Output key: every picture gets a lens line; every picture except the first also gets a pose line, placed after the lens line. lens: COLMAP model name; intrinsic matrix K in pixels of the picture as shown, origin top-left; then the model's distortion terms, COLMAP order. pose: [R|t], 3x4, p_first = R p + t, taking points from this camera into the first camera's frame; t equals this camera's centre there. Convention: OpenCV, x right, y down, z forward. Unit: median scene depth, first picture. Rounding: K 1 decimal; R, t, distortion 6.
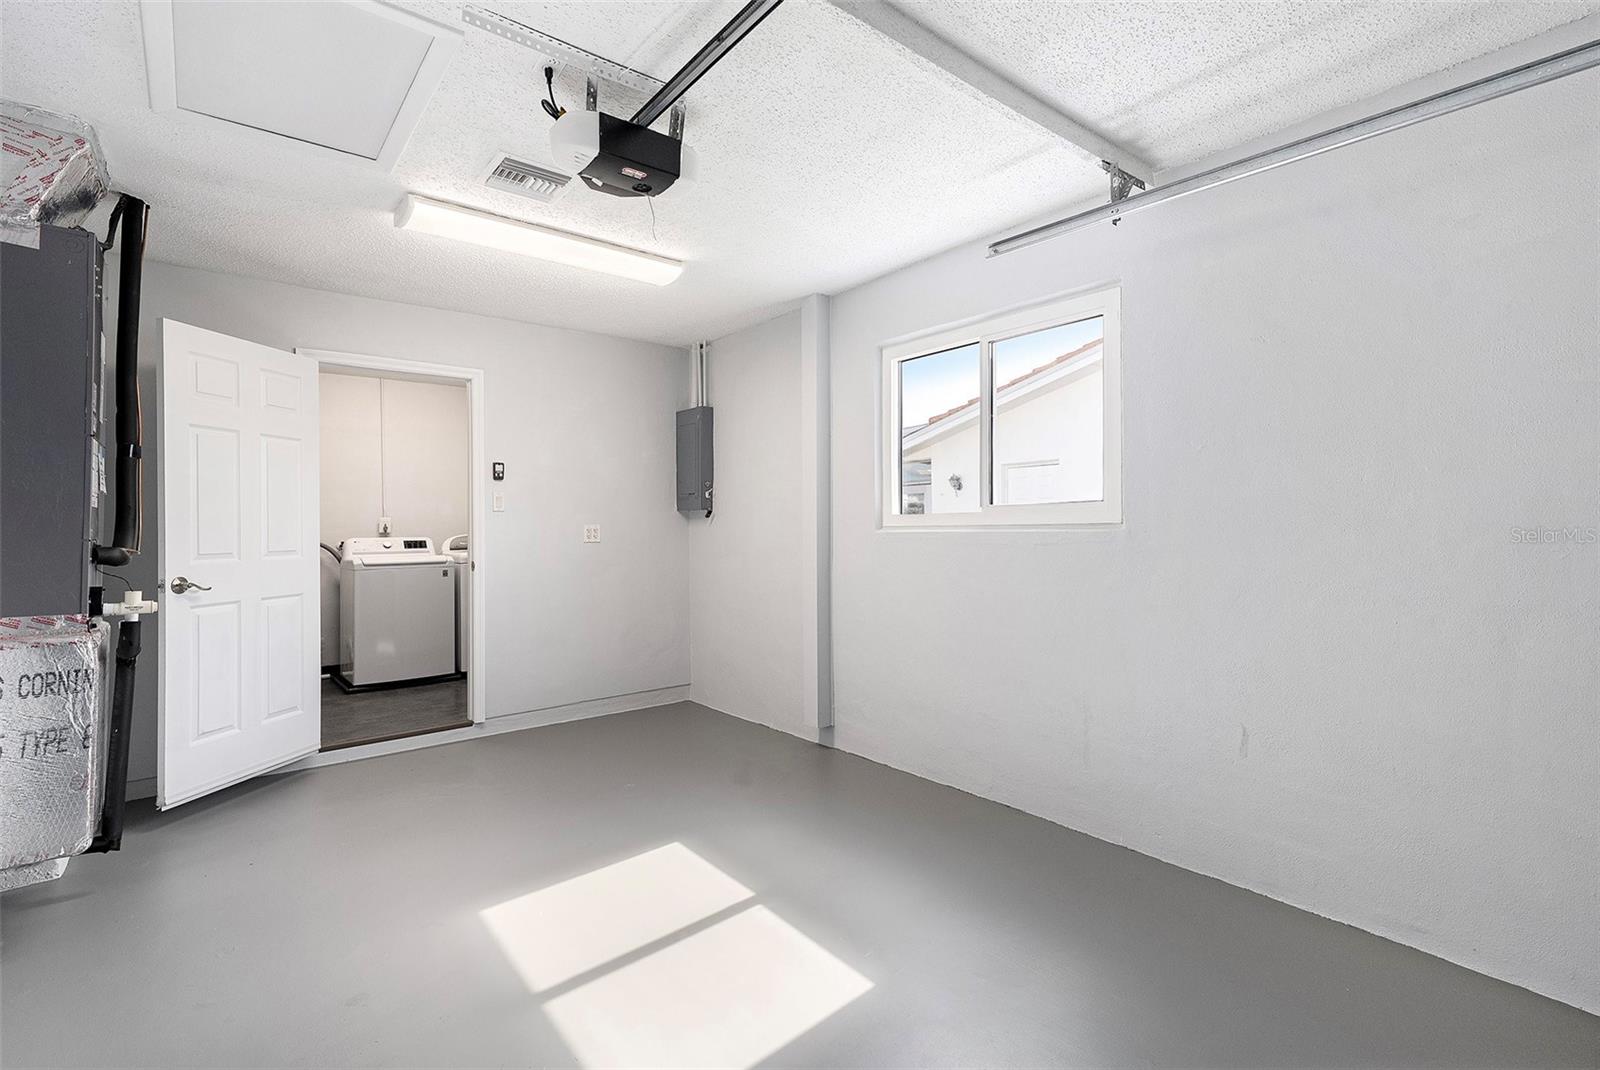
lens RADIAL K [[732.6, 0, 802.9], [0, 732.6, 526.6], [0, 0, 1]] dist [-0.003672, 0.001084]
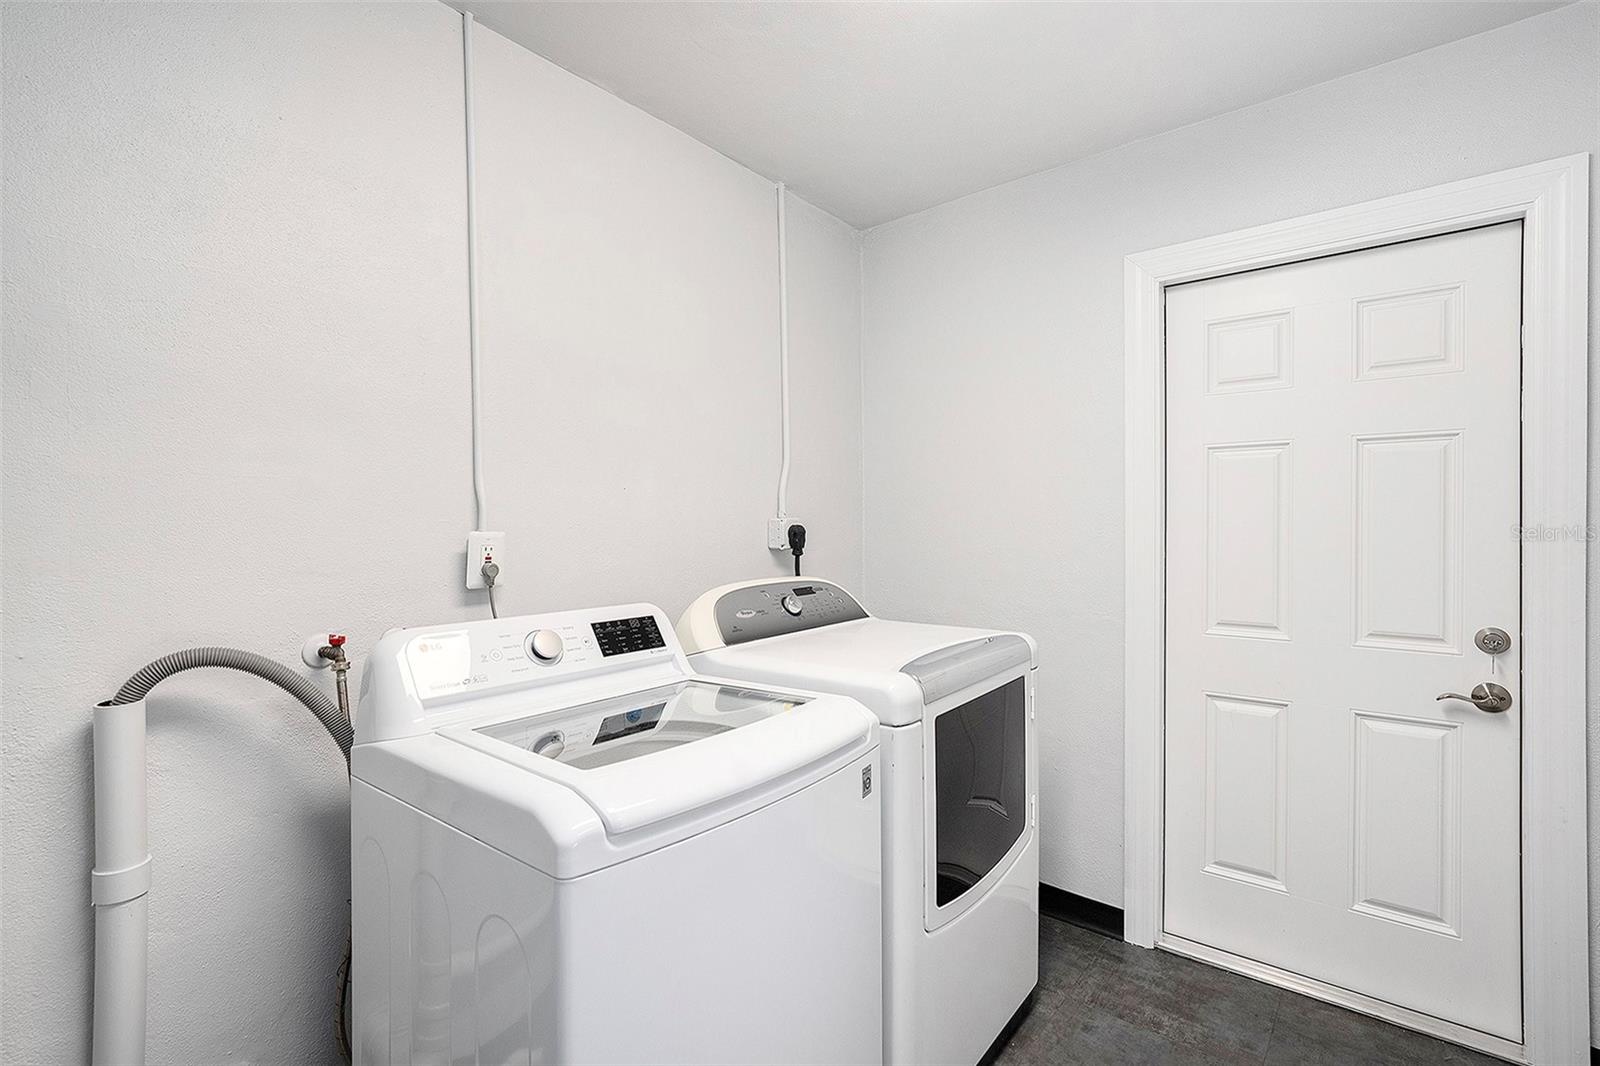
lens RADIAL K [[732.6, 0, 793.3], [0, 732.6, 524.3], [0, 0, 1]] dist [-0.003672, 0.001084]
pose [[0.979642, 0.005026, 0.200691, -0.525143], [-0.007790, 0.999885, 0.012988, -0.019635], [-0.200603, -0.014287, 0.979568, 0.731469]]
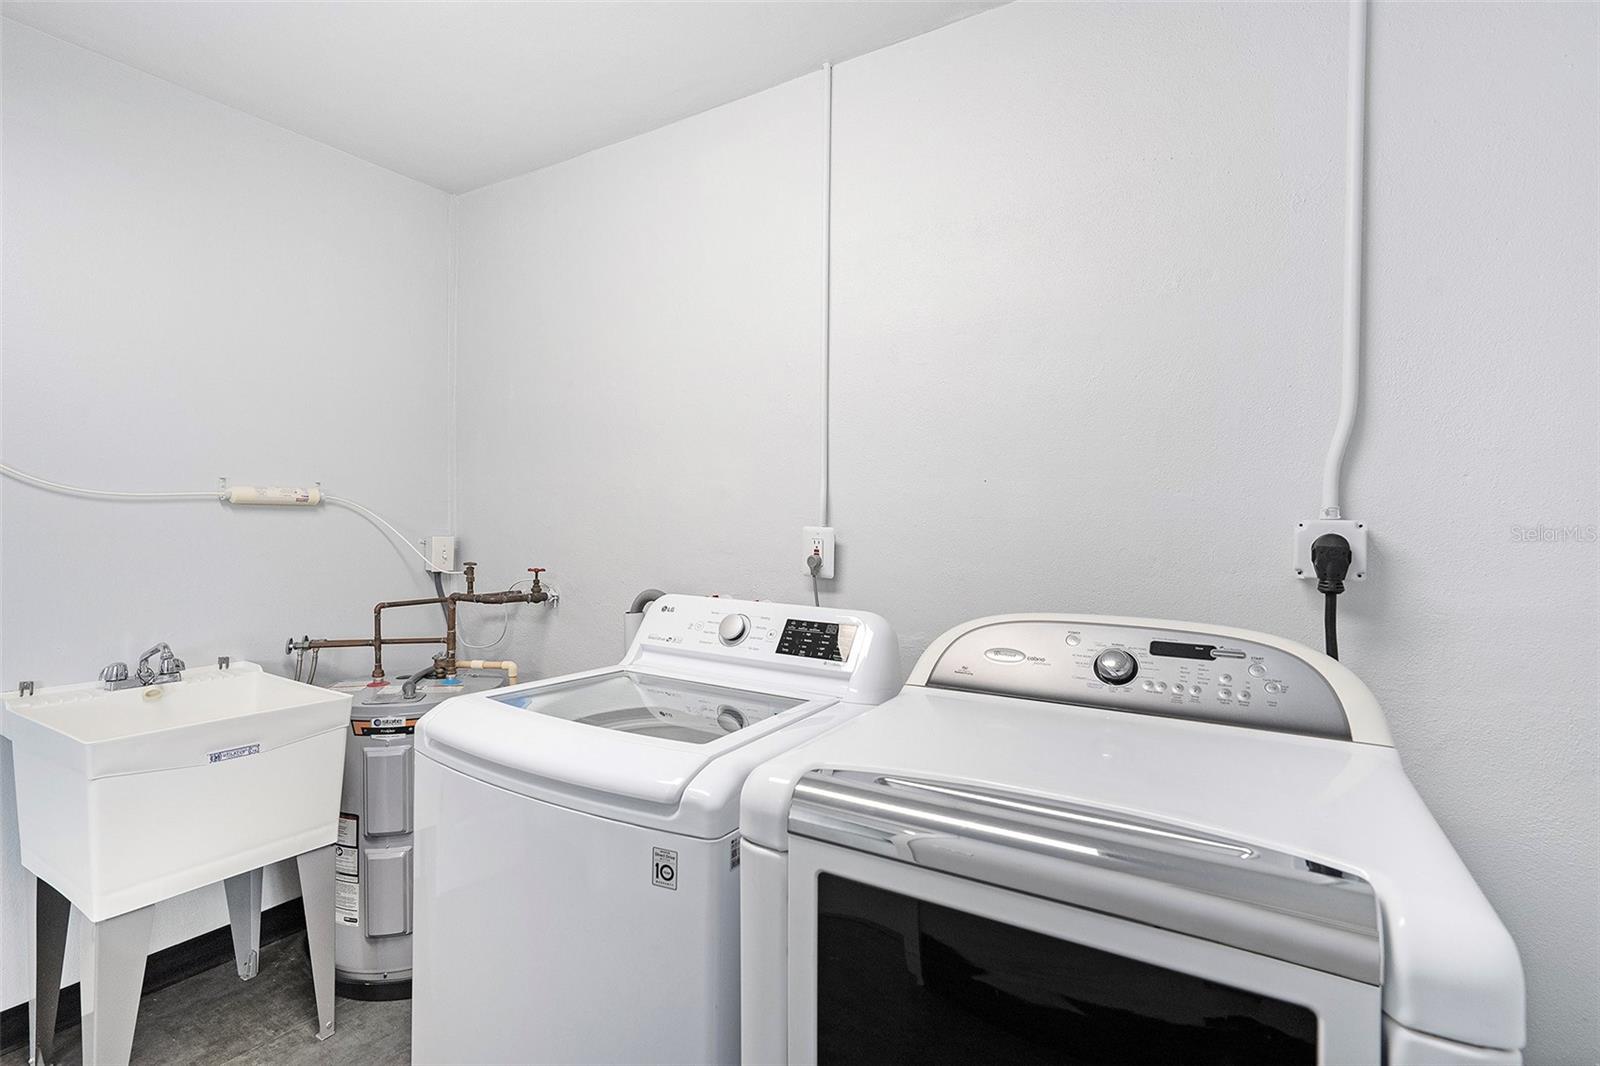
lens RADIAL K [[732.6, 0, 798.9], [0, 732.6, 525.0], [0, 0, 1]] dist [-0.003672, 0.001084]
pose [[0.329269, 0.025810, -0.943883, -0.298801], [-0.005788, 0.999663, 0.025316, -0.020697], [0.944218, -0.002873, 0.329307, 0.915102]]
